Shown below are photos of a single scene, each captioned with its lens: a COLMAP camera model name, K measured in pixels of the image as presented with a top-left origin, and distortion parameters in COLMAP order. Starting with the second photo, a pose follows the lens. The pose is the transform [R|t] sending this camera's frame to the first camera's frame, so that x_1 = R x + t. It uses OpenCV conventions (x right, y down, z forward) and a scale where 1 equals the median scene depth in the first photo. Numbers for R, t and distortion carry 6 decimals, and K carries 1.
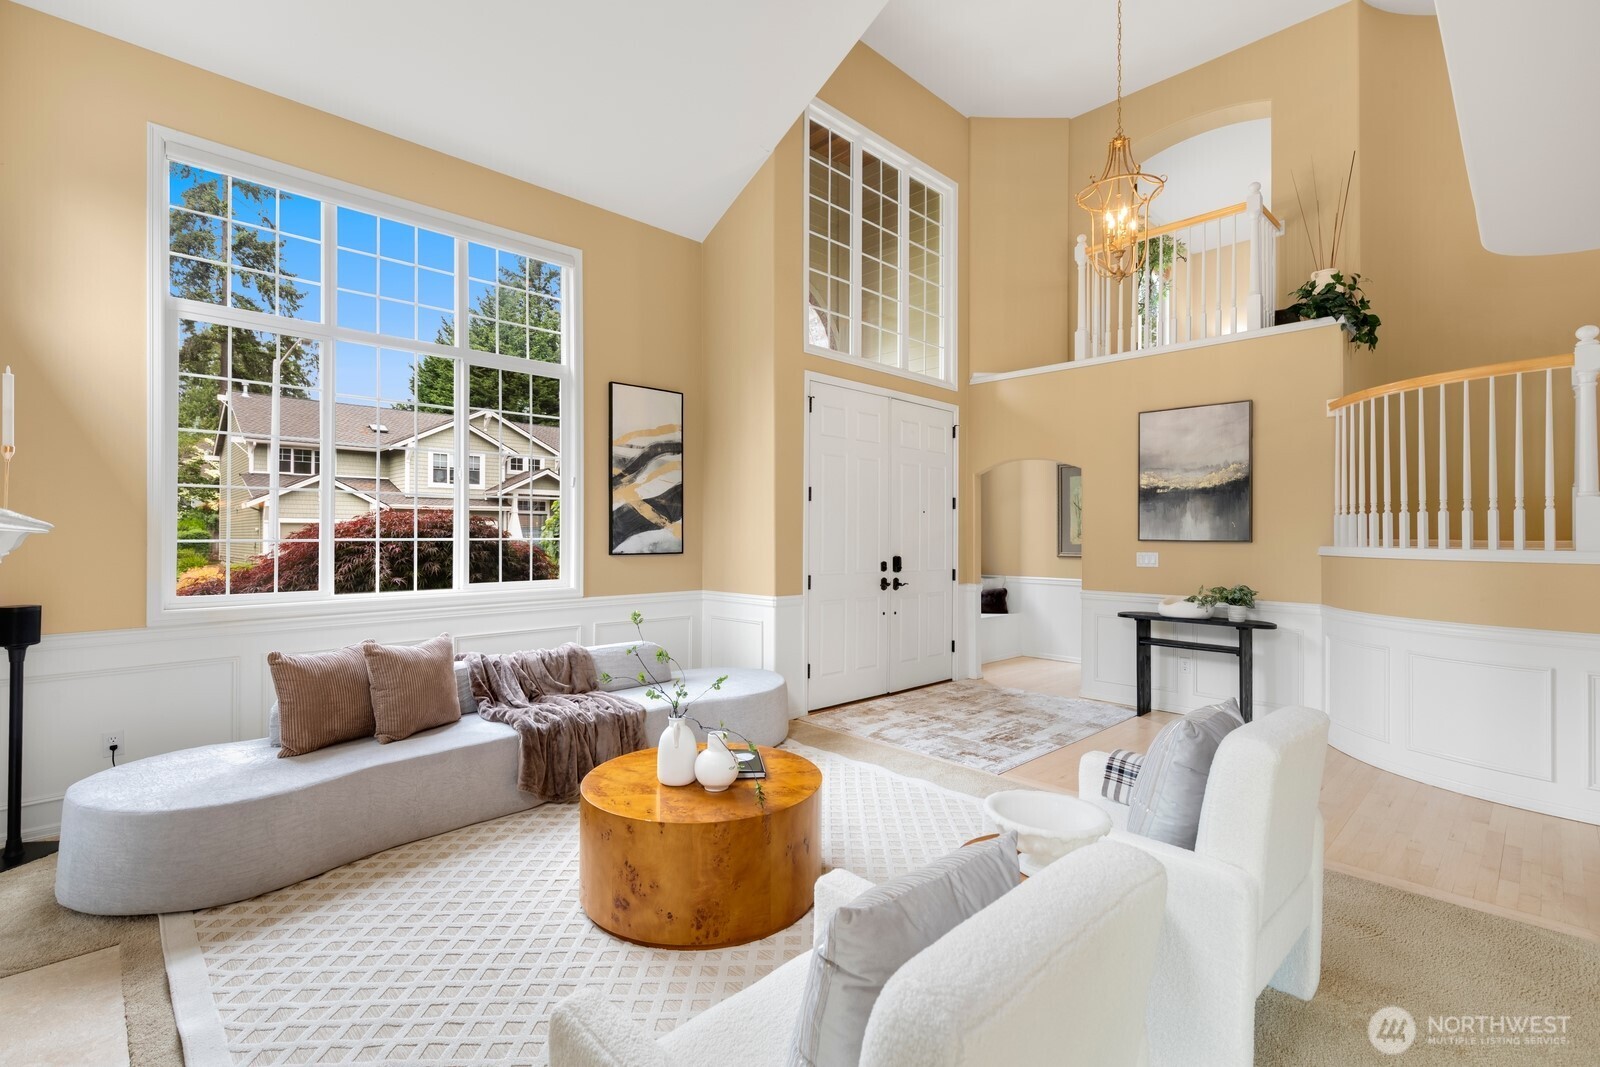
lens RADIAL K [[721.8, 0, 792.4], [0, 721.8, 537.7], [0, 0, 1]] dist [0.003063, -0.000001]
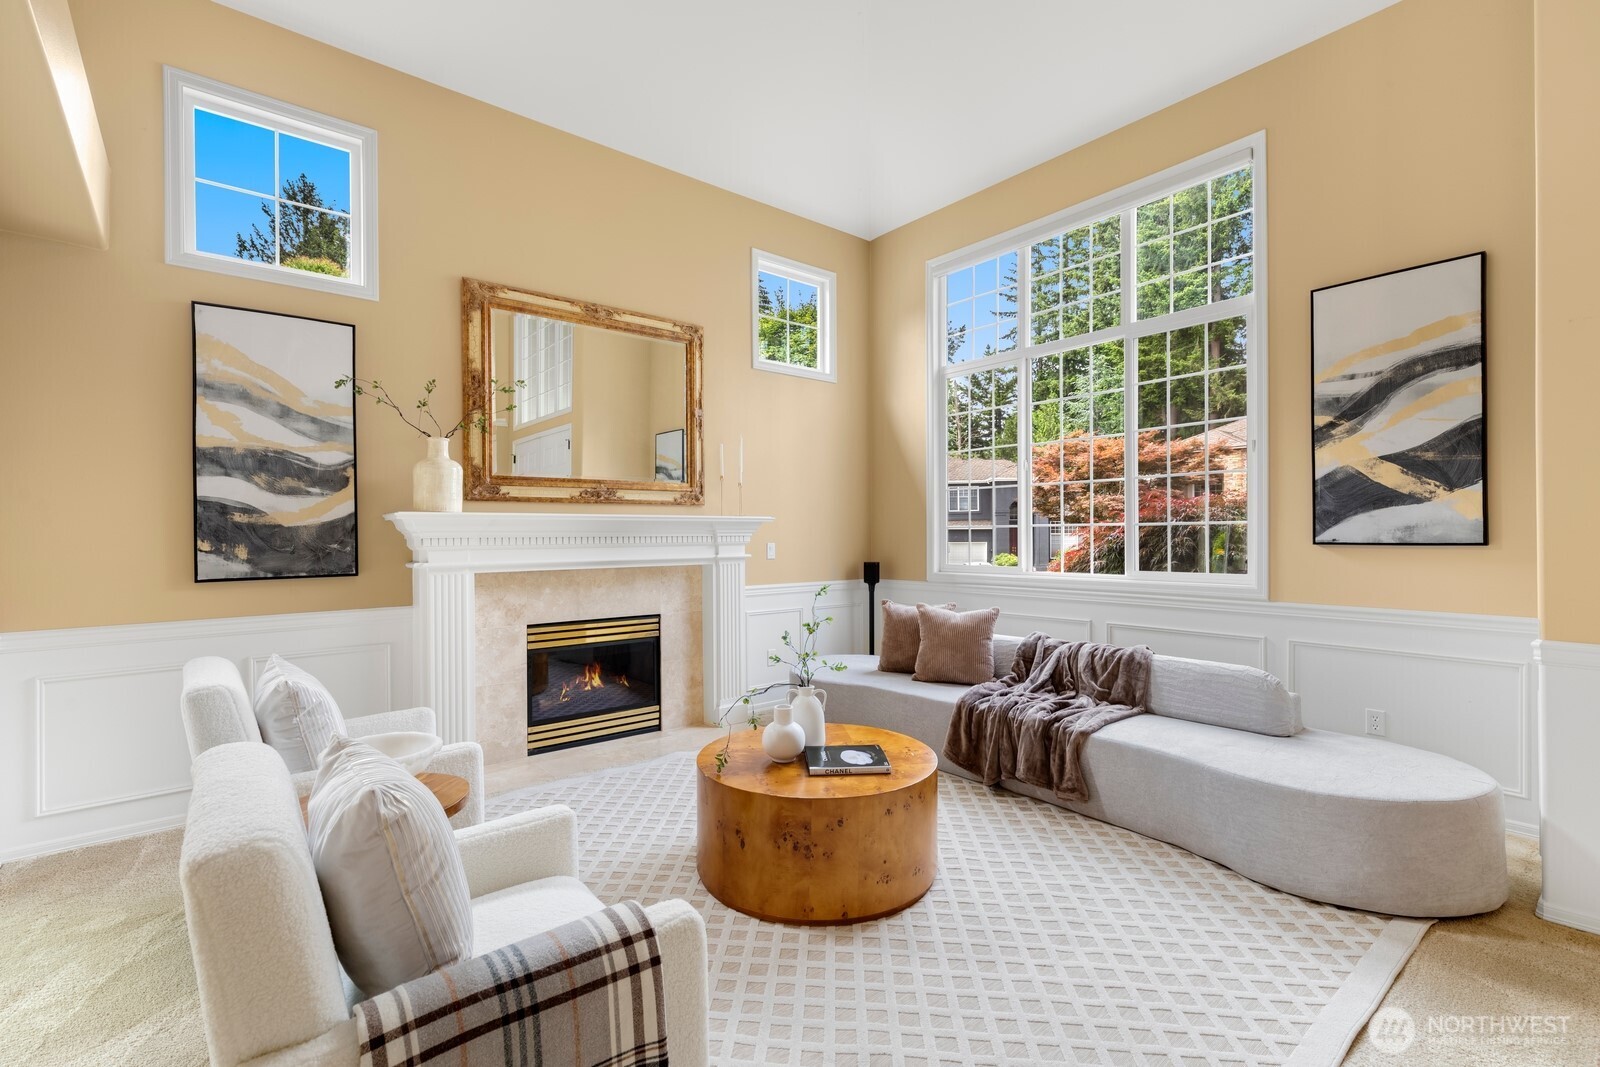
lens RADIAL K [[719.6, 0, 803.7], [0, 719.6, 531.8], [0, 0, 1]] dist [0.006545, -0.000033]
pose [[-0.093570, 0.001304, -0.995612, 0.465179], [0.006408, 0.999979, 0.000708, 0.008461], [0.995592, -0.006313, -0.093576, 0.571251]]
